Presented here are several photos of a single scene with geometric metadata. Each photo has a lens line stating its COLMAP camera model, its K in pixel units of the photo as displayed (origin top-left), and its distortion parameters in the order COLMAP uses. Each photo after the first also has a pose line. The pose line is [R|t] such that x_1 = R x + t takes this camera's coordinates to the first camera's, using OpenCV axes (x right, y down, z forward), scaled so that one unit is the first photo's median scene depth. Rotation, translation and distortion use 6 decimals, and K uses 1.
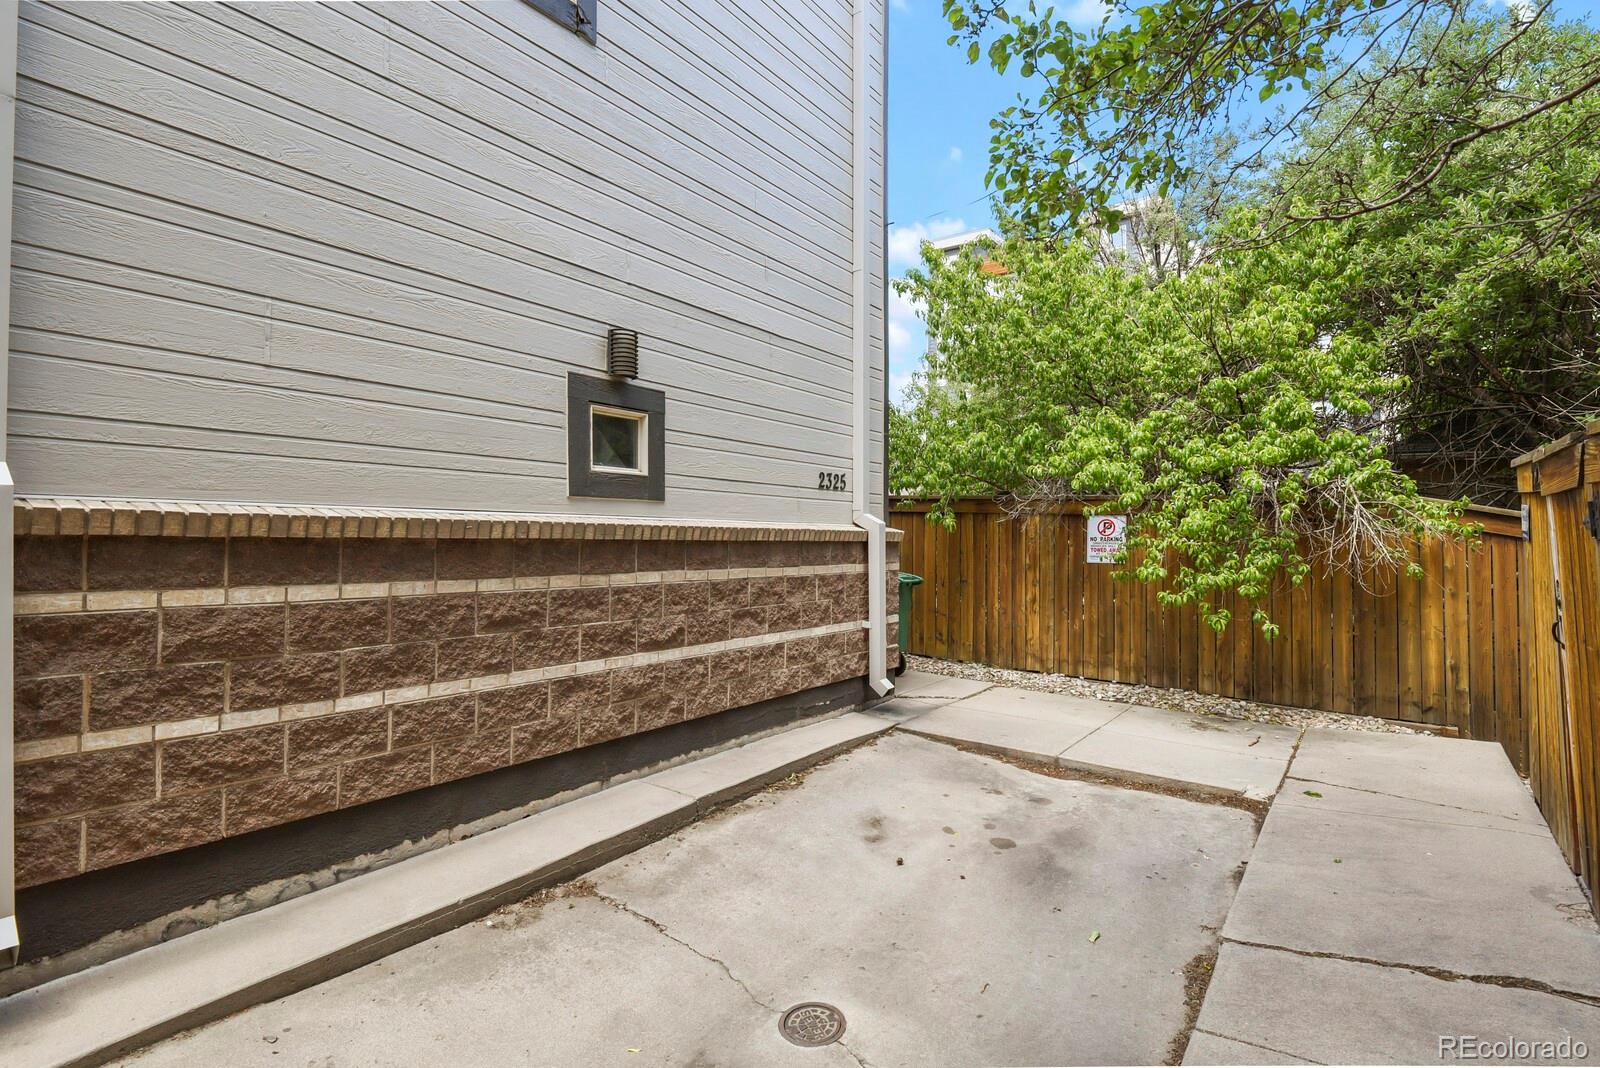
lens RADIAL K [[773.1, 0, 800.7], [0, 773.1, 532.2], [0, 0, 1]] dist [-0.002233, -0.006158]
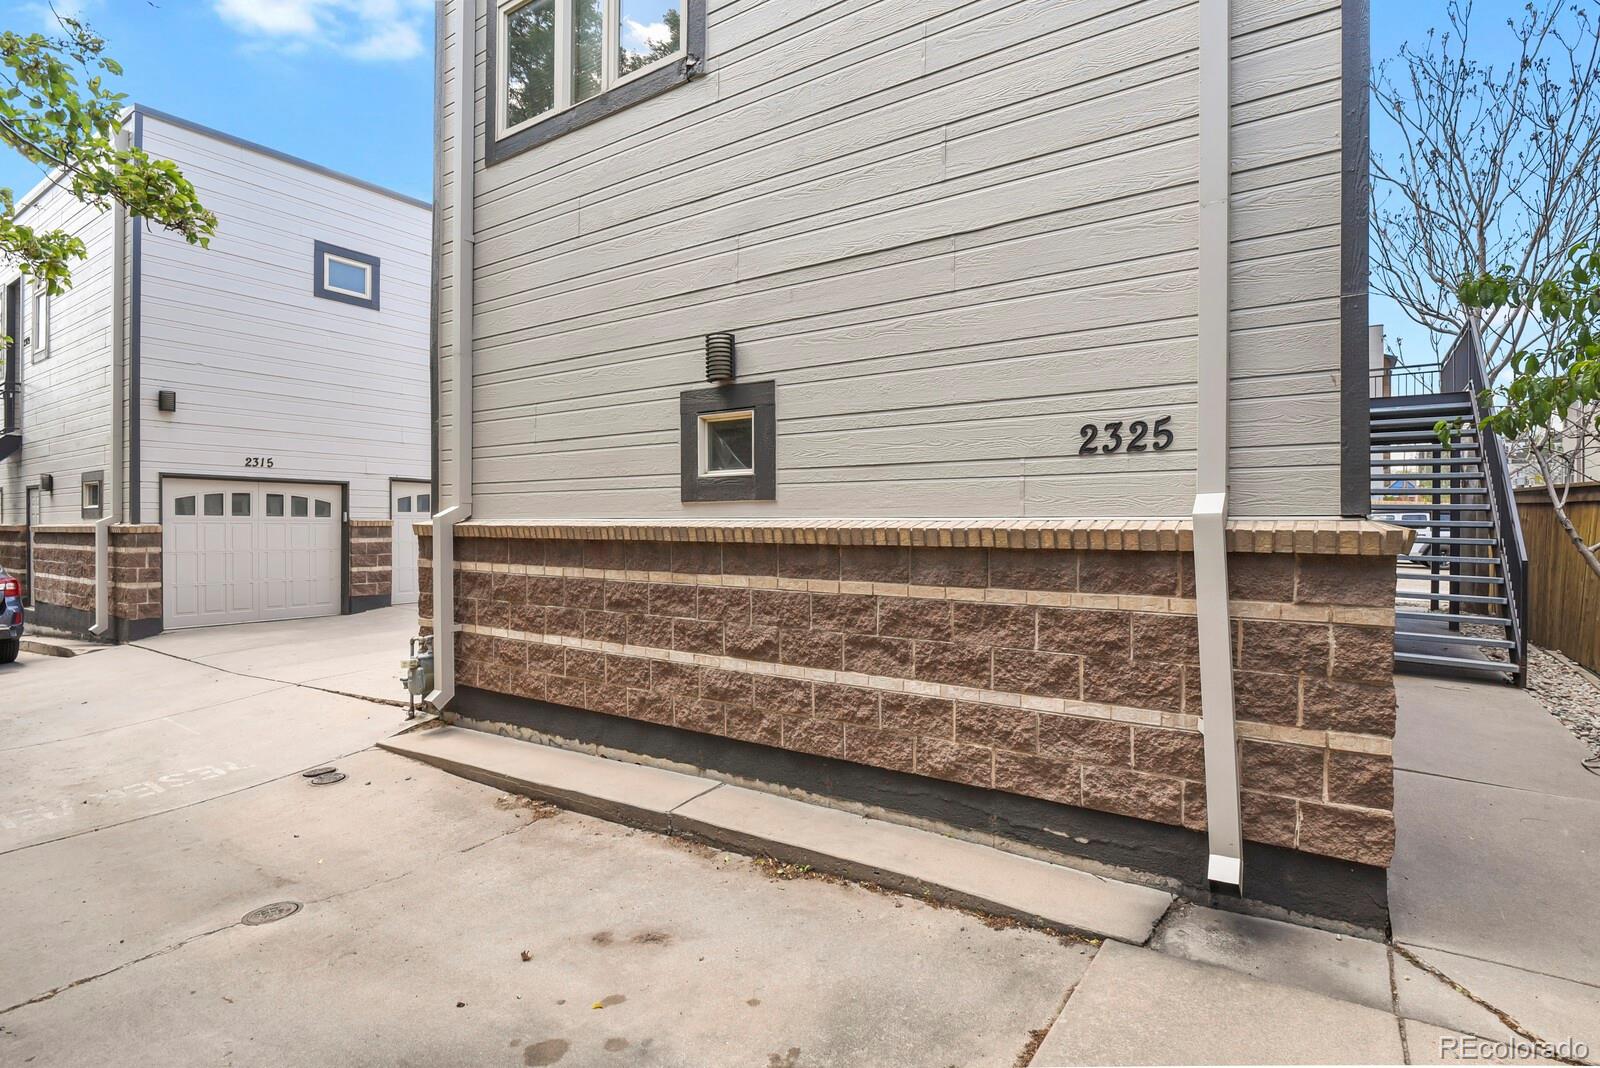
lens RADIAL K [[773.1, 0, 802.9], [0, 773.1, 530.3], [0, 0, 1]] dist [-0.002233, -0.006158]
pose [[0.053802, 0.001146, -0.998551, 0.808329], [0.008398, 0.999963, 0.001600, -0.005999], [0.998516, -0.008472, 0.053790, 1.081559]]
